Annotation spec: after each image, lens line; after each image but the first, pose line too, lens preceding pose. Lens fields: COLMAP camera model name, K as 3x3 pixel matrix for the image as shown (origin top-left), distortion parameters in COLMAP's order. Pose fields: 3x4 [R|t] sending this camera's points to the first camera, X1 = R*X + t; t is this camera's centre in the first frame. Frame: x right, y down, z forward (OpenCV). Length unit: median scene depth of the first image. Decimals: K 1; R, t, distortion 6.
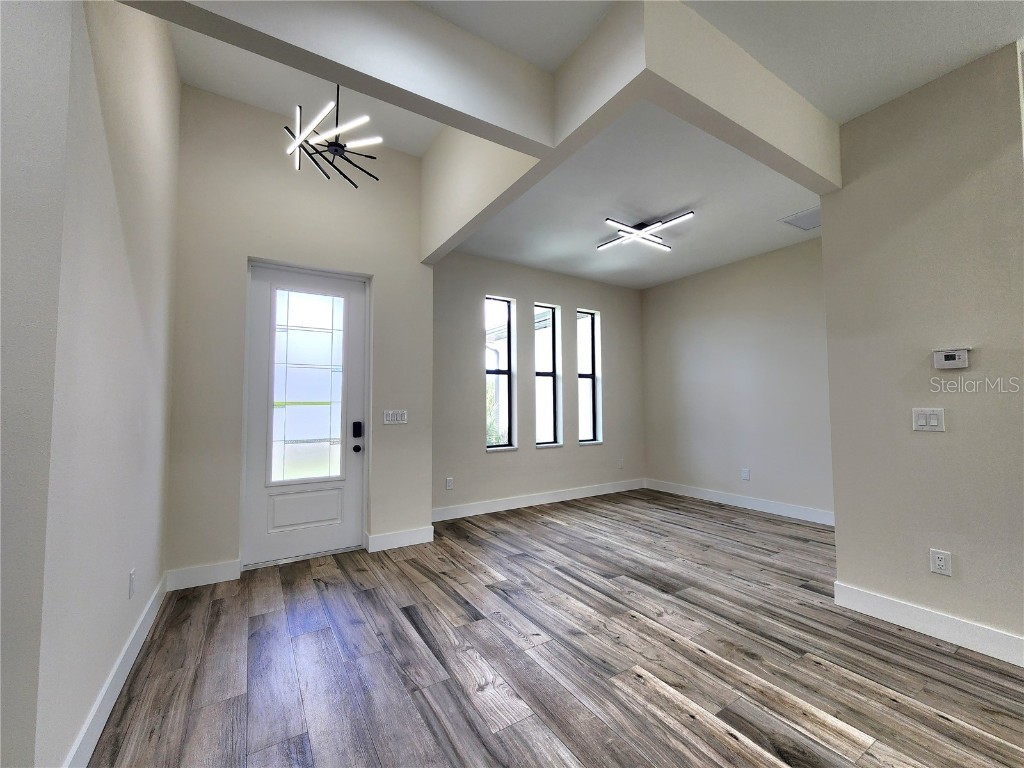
lens RADIAL K [[422.7, 0, 514.8], [0, 422.7, 380.4], [0, 0, 1]] dist [0.001031, -0.000384]
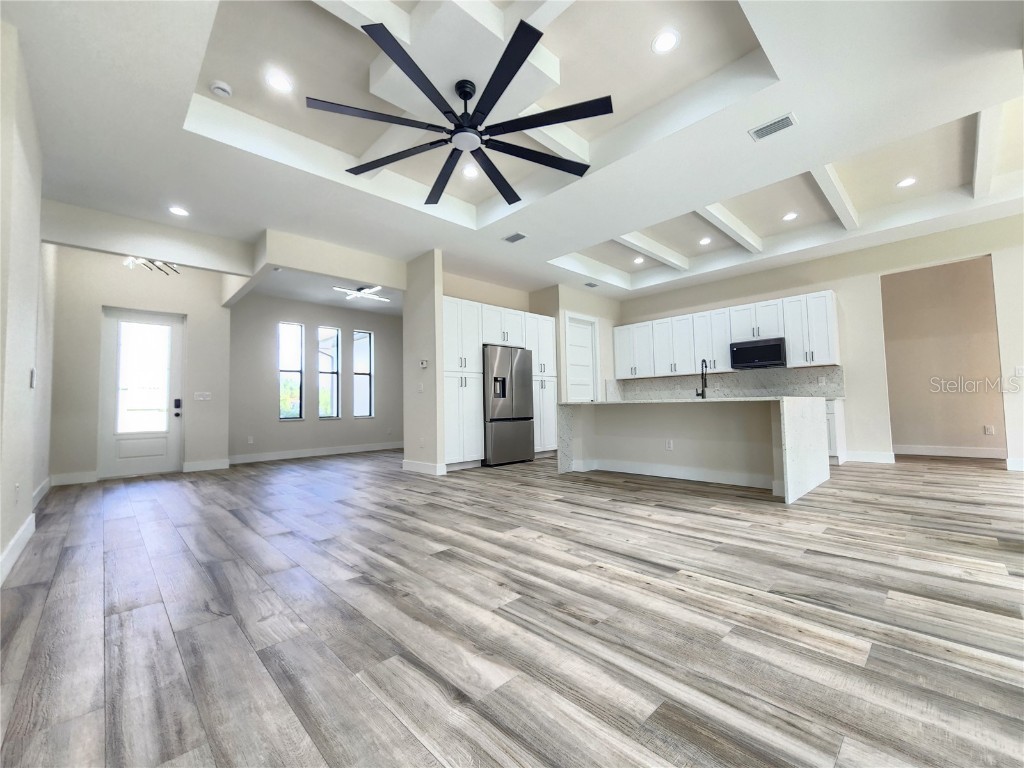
lens RADIAL K [[422.7, 0, 514.8], [0, 422.7, 381.0], [0, 0, 1]] dist [0.001031, -0.000384]
pose [[0.977753, -0.004231, 0.209715, 0.604360], [0.005301, 0.999976, -0.004541, 0.040633], [-0.209691, 0.005551, 0.977752, -0.961796]]
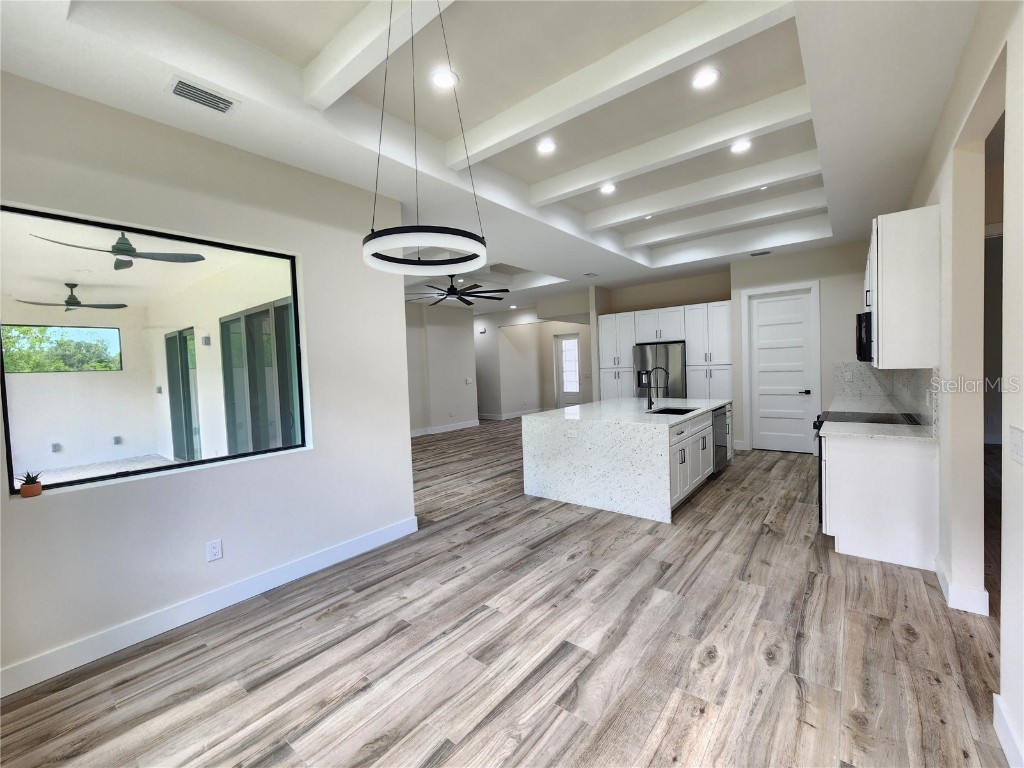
lens RADIAL K [[422.7, 0, 514.5], [0, 422.7, 377.7], [0, 0, 1]] dist [0.001031, -0.000384]
pose [[0.324987, 0.018553, -0.945536, 2.619153], [0.088710, 0.994801, 0.050010, -0.104842], [0.941549, -0.100131, 0.321652, -0.570476]]
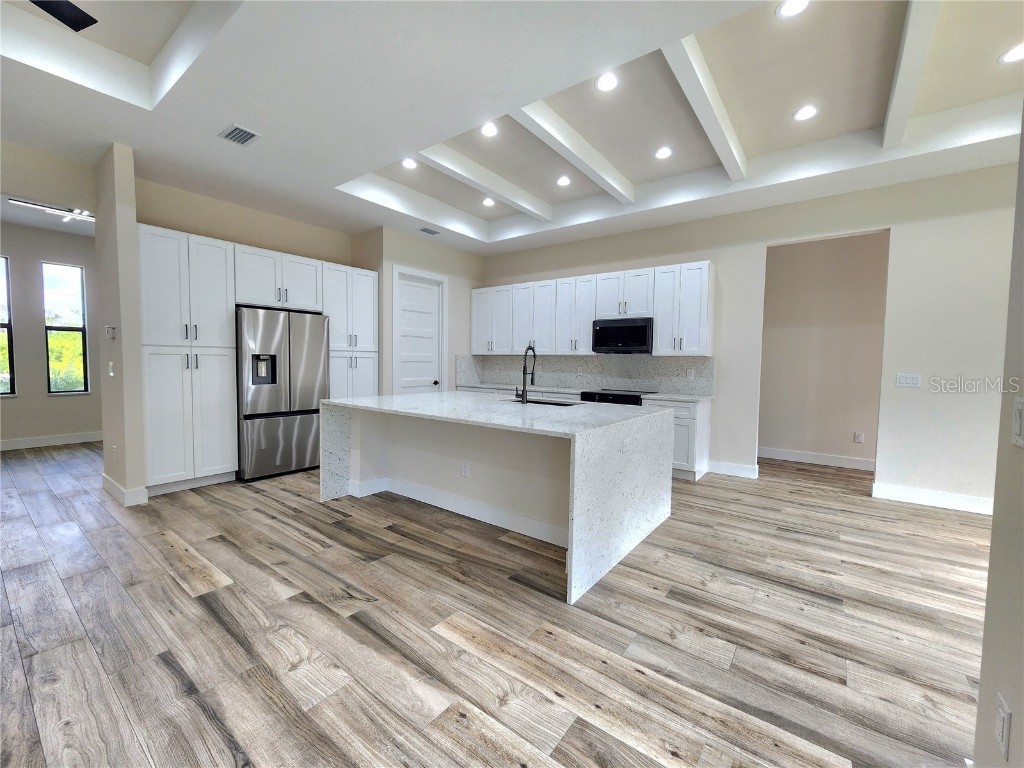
lens RADIAL K [[422.7, 0, 514.7], [0, 422.7, 380.8], [0, 0, 1]] dist [0.001031, -0.000384]
pose [[0.932409, 0.000771, 0.361404, 1.115379], [-0.038473, 0.994527, 0.097138, -0.048644], [-0.359351, -0.104477, 0.927335, -0.647161]]
